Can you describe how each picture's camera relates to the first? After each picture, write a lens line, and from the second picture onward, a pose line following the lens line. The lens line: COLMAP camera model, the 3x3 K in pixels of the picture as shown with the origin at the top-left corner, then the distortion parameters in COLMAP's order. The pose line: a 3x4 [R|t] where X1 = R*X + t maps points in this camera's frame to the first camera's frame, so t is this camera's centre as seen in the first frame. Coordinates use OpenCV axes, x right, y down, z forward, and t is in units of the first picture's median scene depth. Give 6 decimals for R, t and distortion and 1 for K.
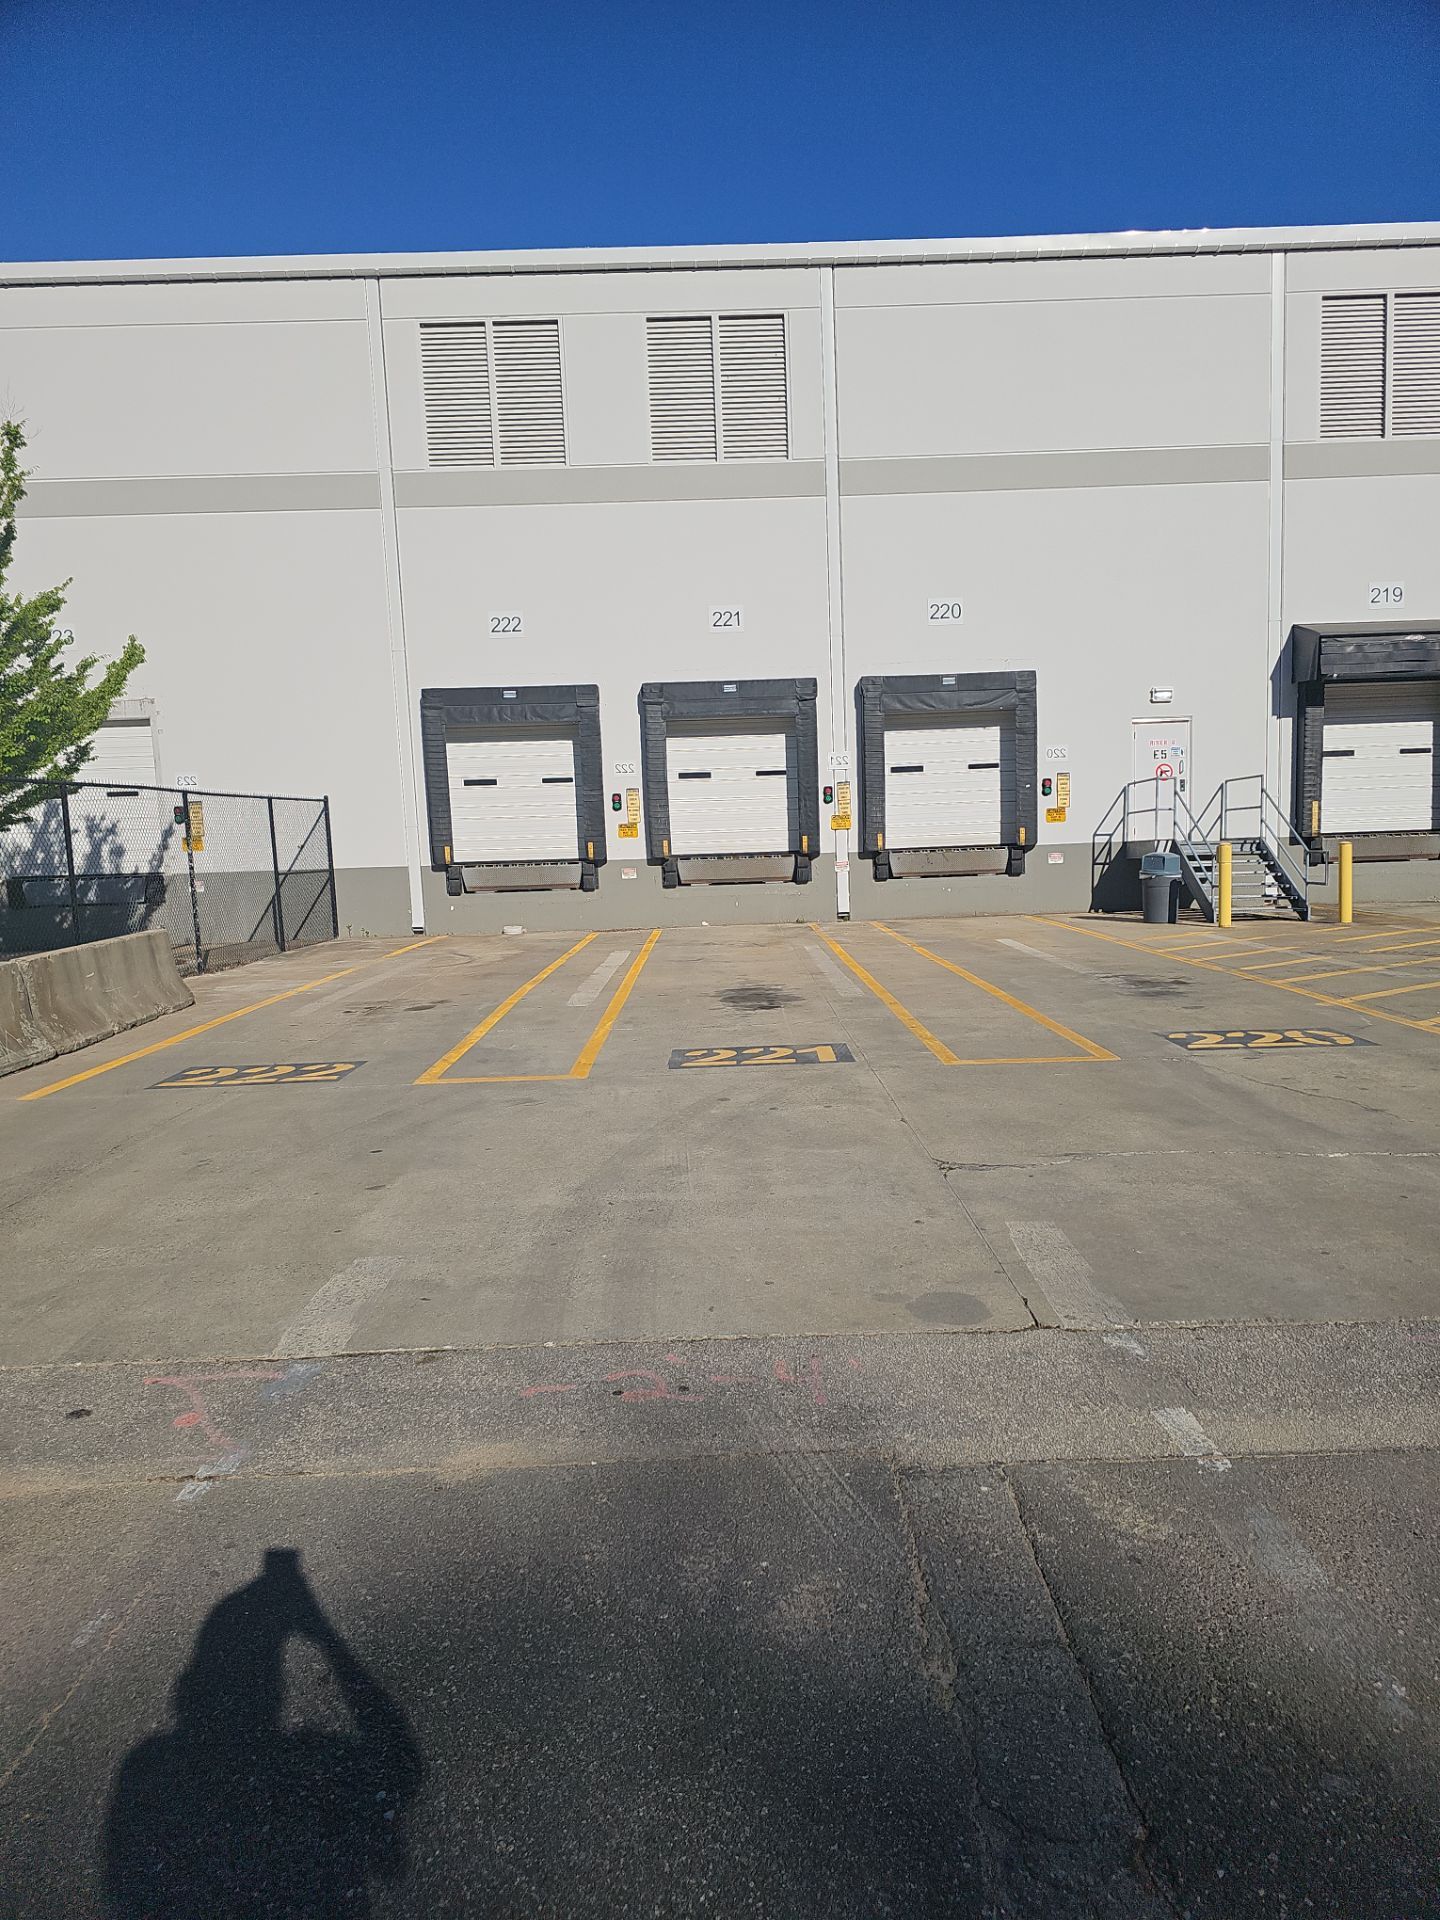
lens RADIAL K [[1710.8, 0, 725.2], [0, 1710.8, 1058.5], [0, 0, 1]] dist [0.076868, -0.062292]
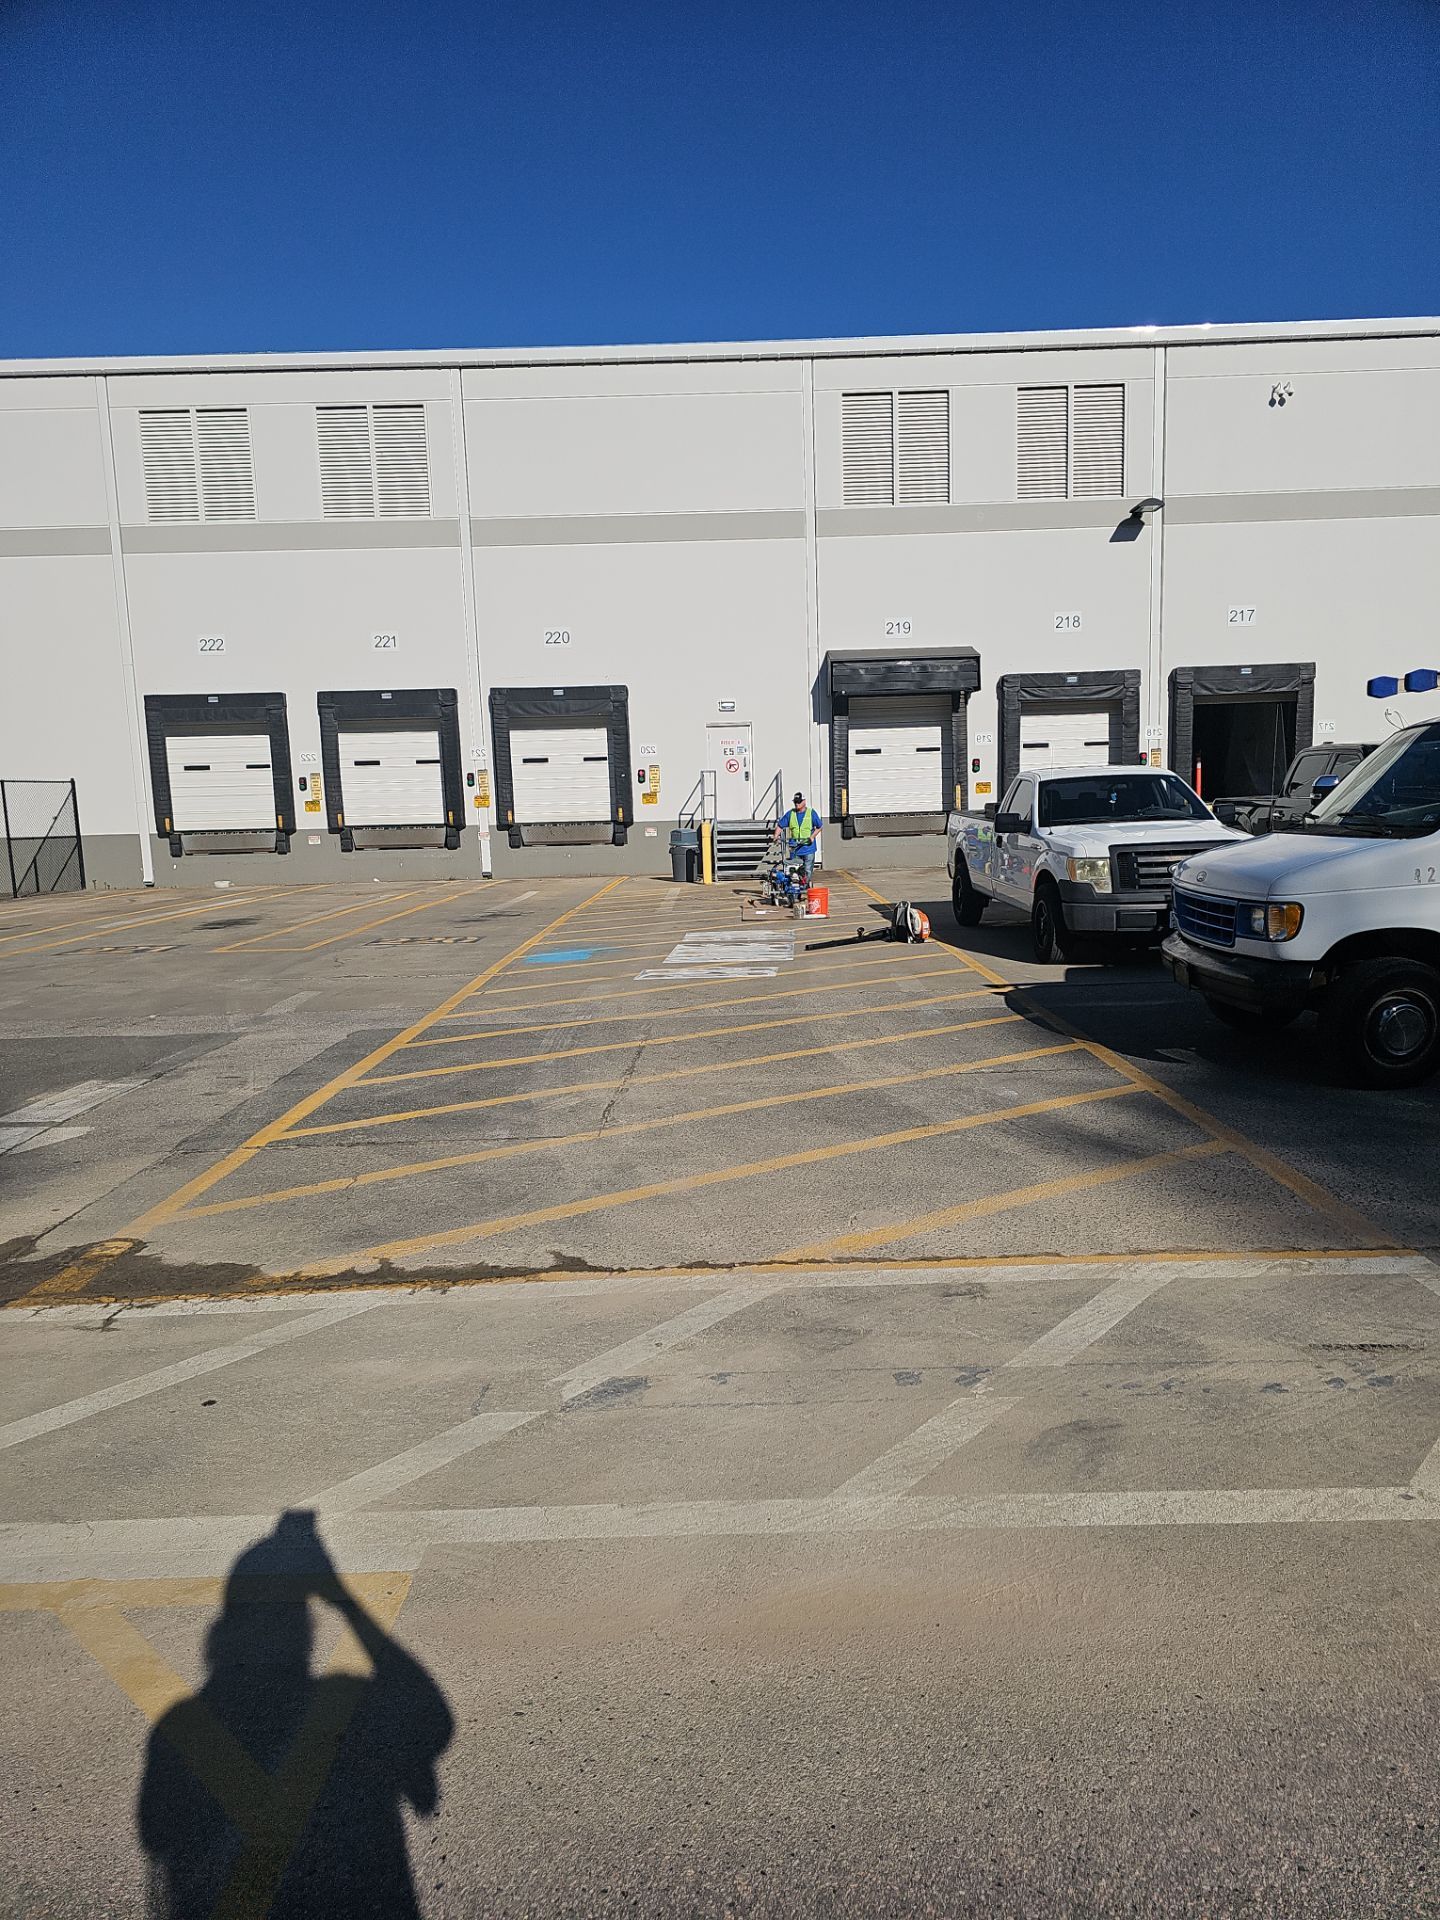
lens RADIAL K [[1345.8, 0, 725.5], [0, 1345.8, 975.2], [0, 0, 1]] dist [0.048910, -0.025793]
pose [[0.999630, 0.009139, -0.025611, 0.276804], [-0.009174, 0.999957, -0.001274, -0.009588], [0.025598, 0.001509, 0.999671, 0.004494]]
